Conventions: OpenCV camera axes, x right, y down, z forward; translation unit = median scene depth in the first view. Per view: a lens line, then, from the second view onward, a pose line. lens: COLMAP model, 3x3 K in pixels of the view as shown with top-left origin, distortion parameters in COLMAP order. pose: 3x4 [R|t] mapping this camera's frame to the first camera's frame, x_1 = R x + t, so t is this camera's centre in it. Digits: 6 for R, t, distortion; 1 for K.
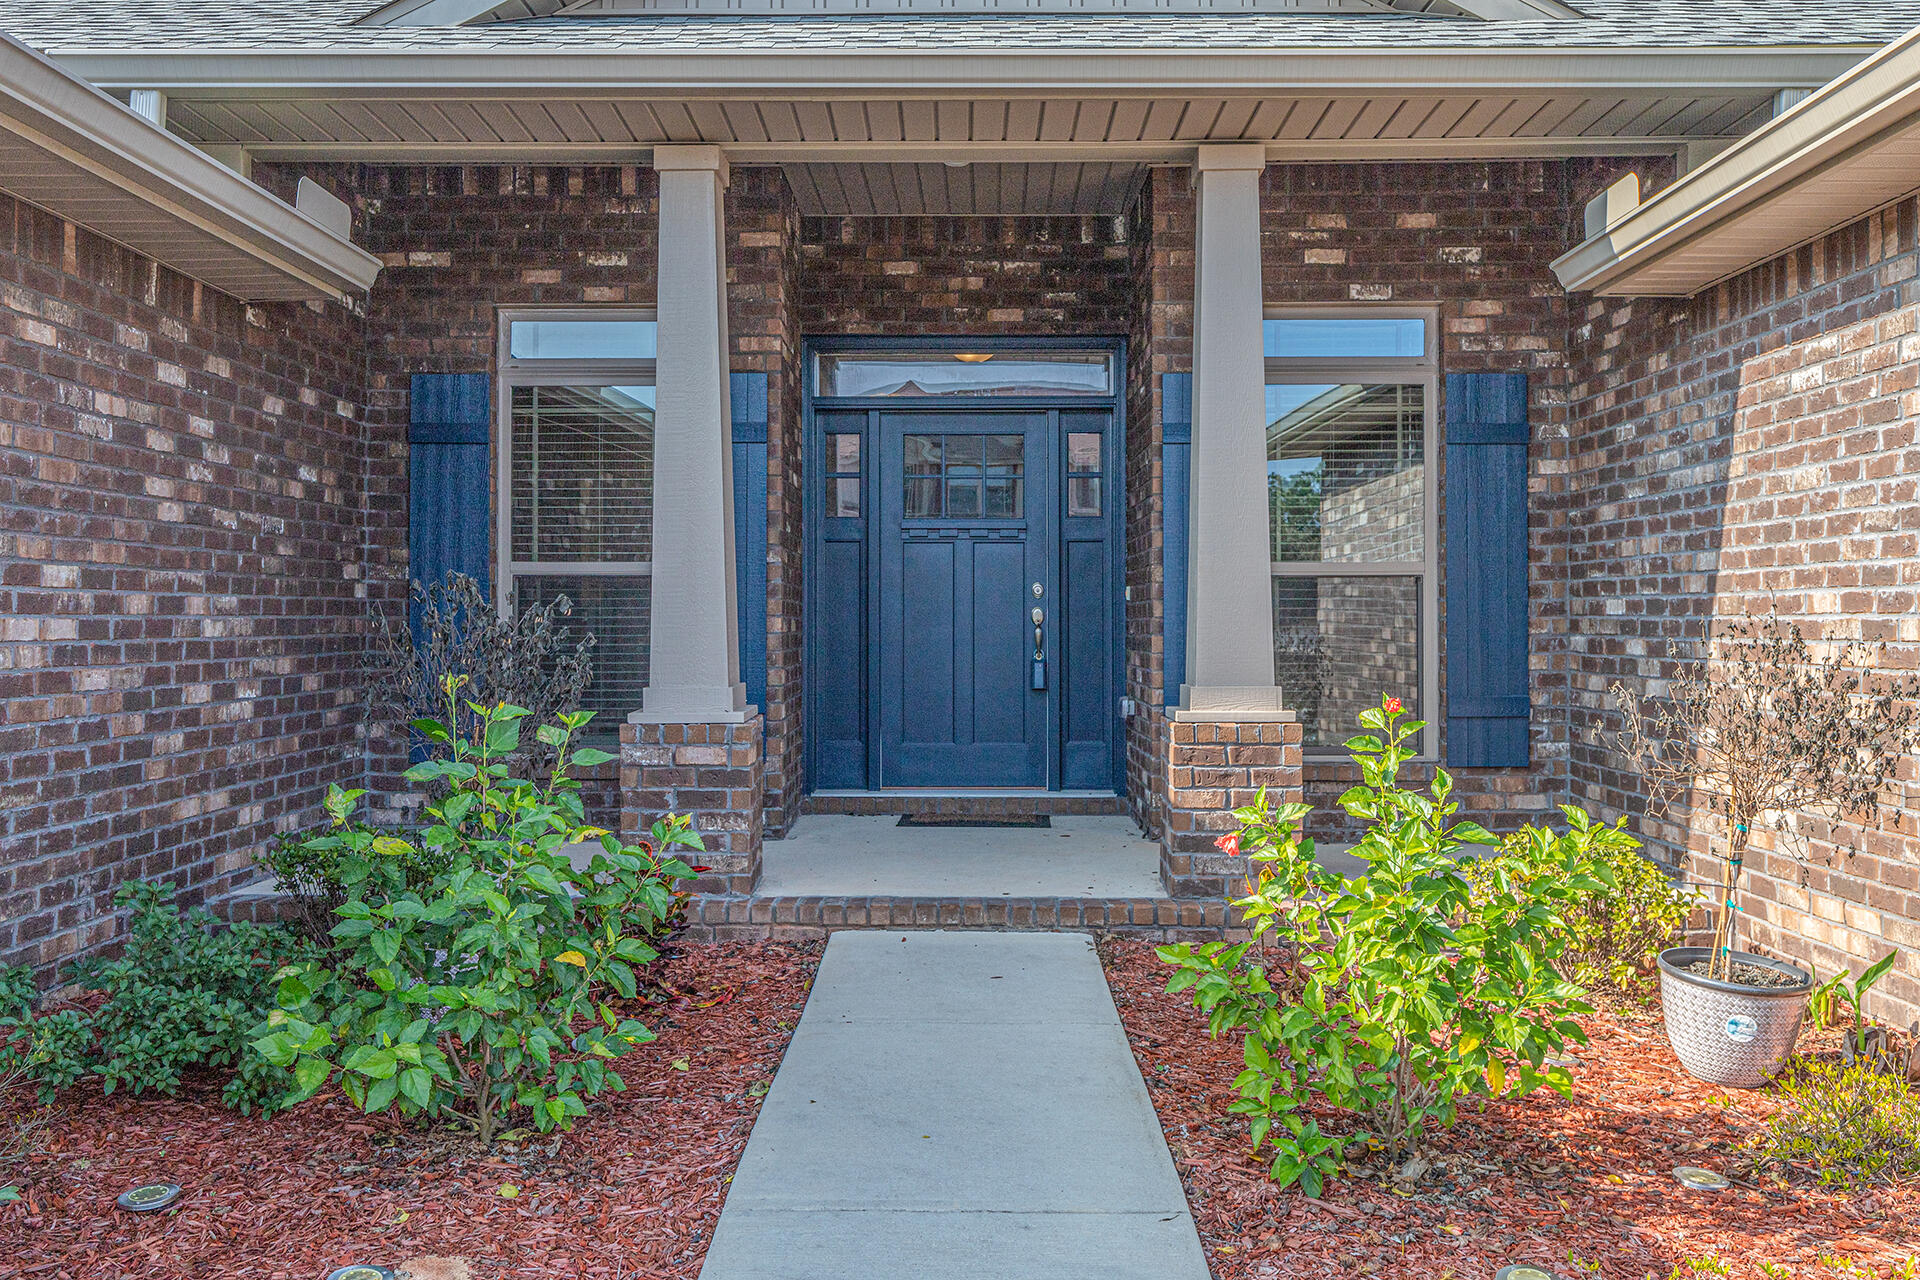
lens RADIAL K [[1624.8, 0, 949.5], [0, 1624.8, 626.6], [0, 0, 1]] dist [0.008583, -0.013562]
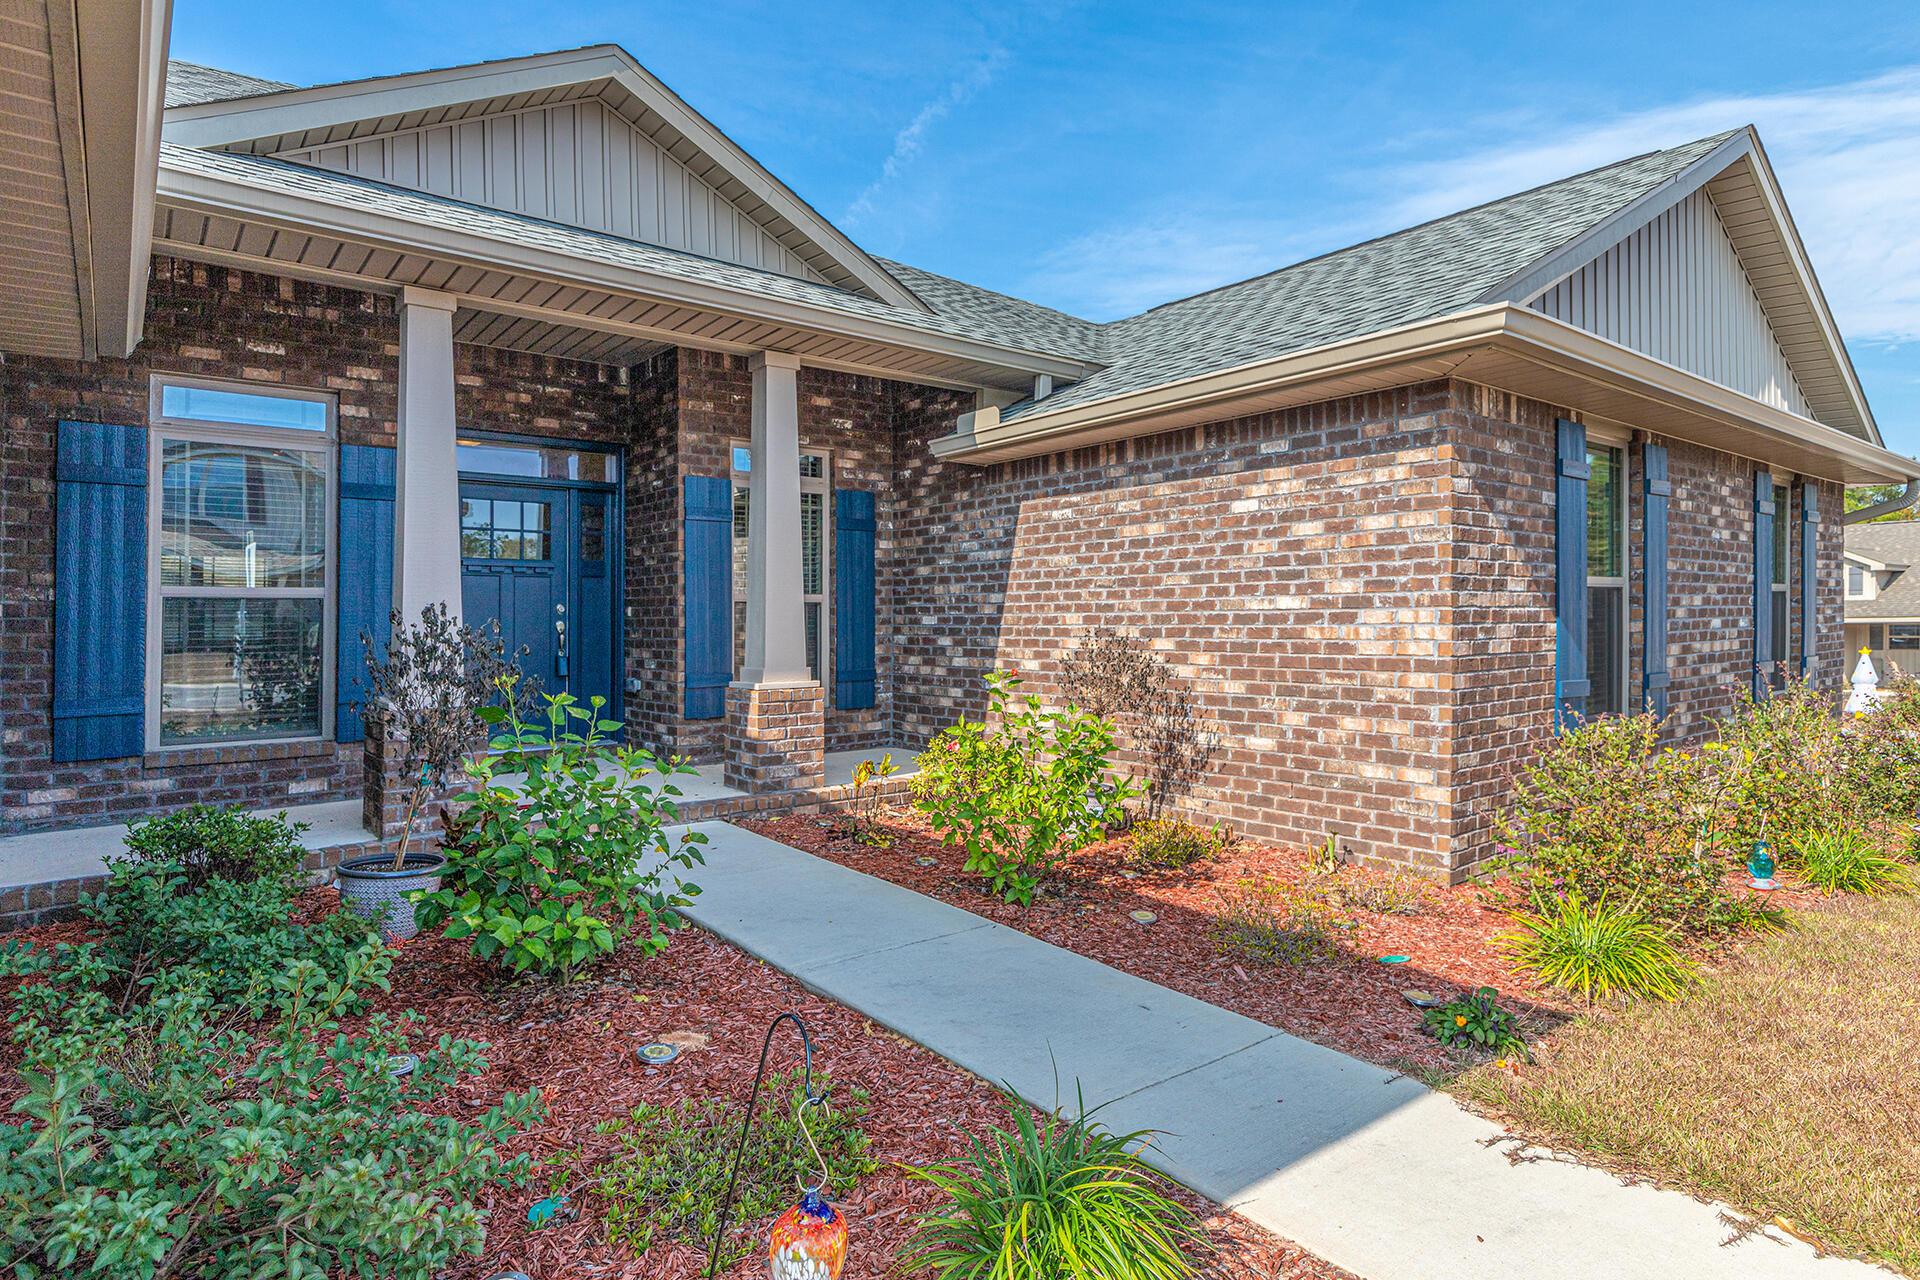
lens RADIAL K [[1084.1, 0, 994.6], [0, 1084.1, 641.0], [0, 0, 1]] dist [0.017712, 0.000606]
pose [[0.751829, -0.017939, 0.659114, -0.395784], [0.009097, 0.999817, 0.016835, -0.009021], [-0.659295, -0.006661, 0.751855, -0.011525]]
